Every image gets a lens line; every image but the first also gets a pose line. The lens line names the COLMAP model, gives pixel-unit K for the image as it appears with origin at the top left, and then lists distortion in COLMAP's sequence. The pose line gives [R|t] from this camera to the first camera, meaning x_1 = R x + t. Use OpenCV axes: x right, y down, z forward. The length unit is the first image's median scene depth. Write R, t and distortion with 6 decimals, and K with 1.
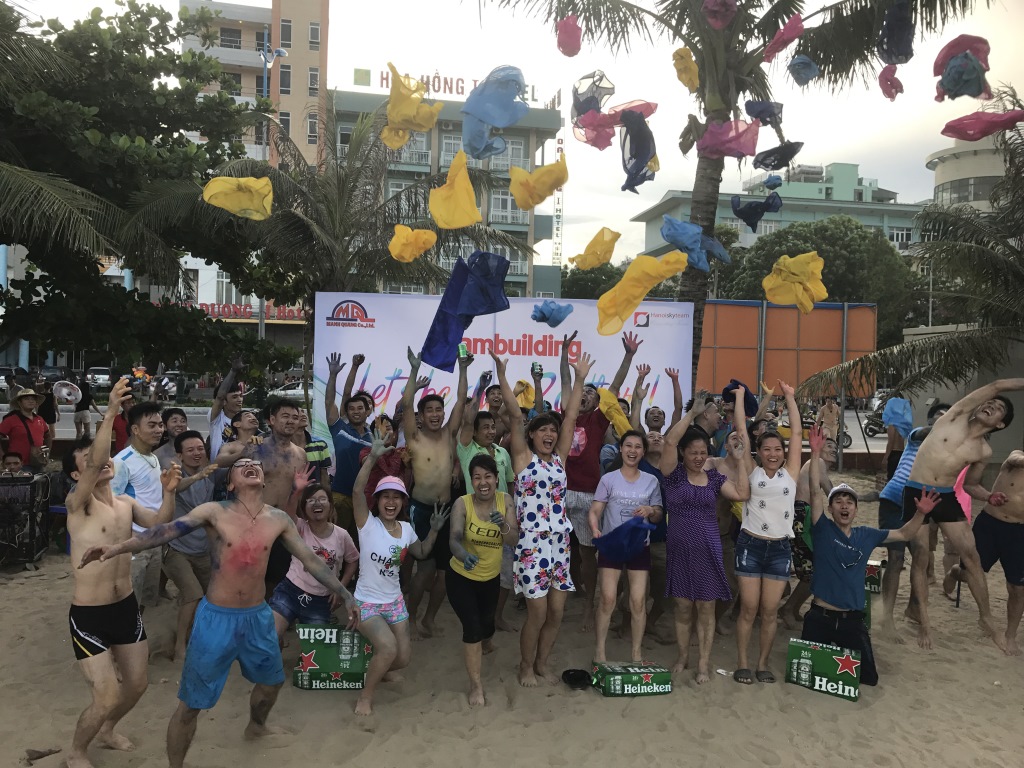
lens RADIAL K [[797.1, 0, 513.6], [0, 797.1, 377.7], [0, 0, 1]] dist [-0.002944, 0.000169]
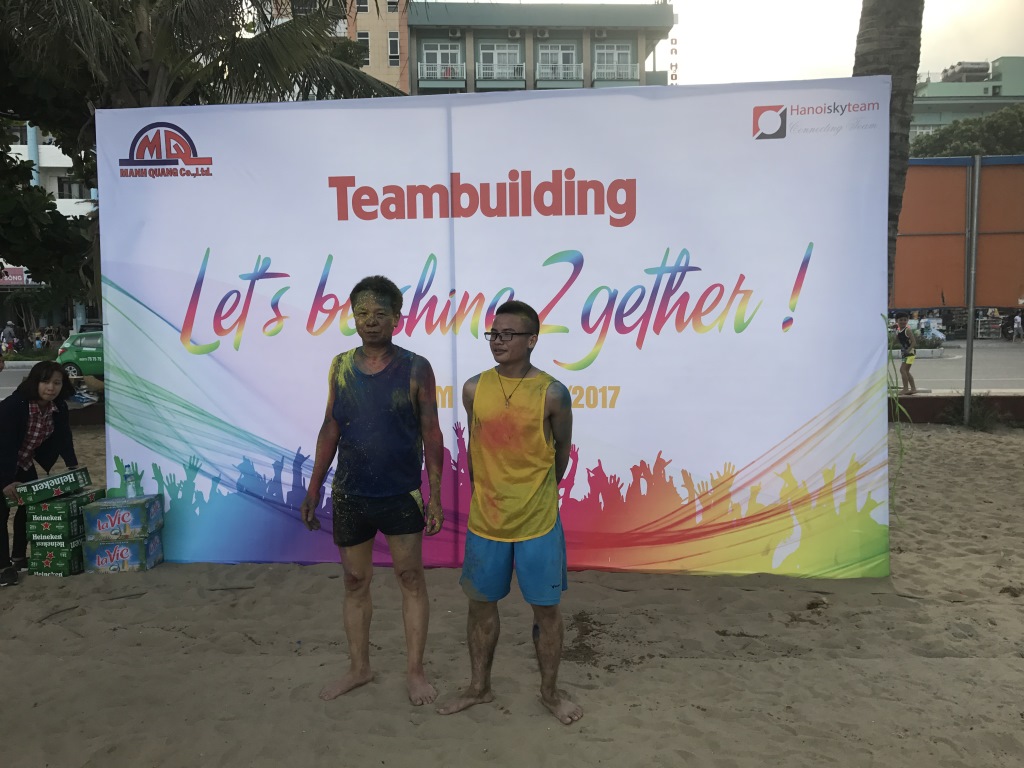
lens RADIAL K [[826.8, 0, 512.0], [0, 826.8, 384.0], [0, 0, 1]] dist [-0.001429, -0.000886]
pose [[0.988263, -0.026381, -0.150467, 0.083057], [0.037413, 0.996777, 0.070961, 0.036466], [0.148110, -0.075757, 0.986065, 0.507627]]
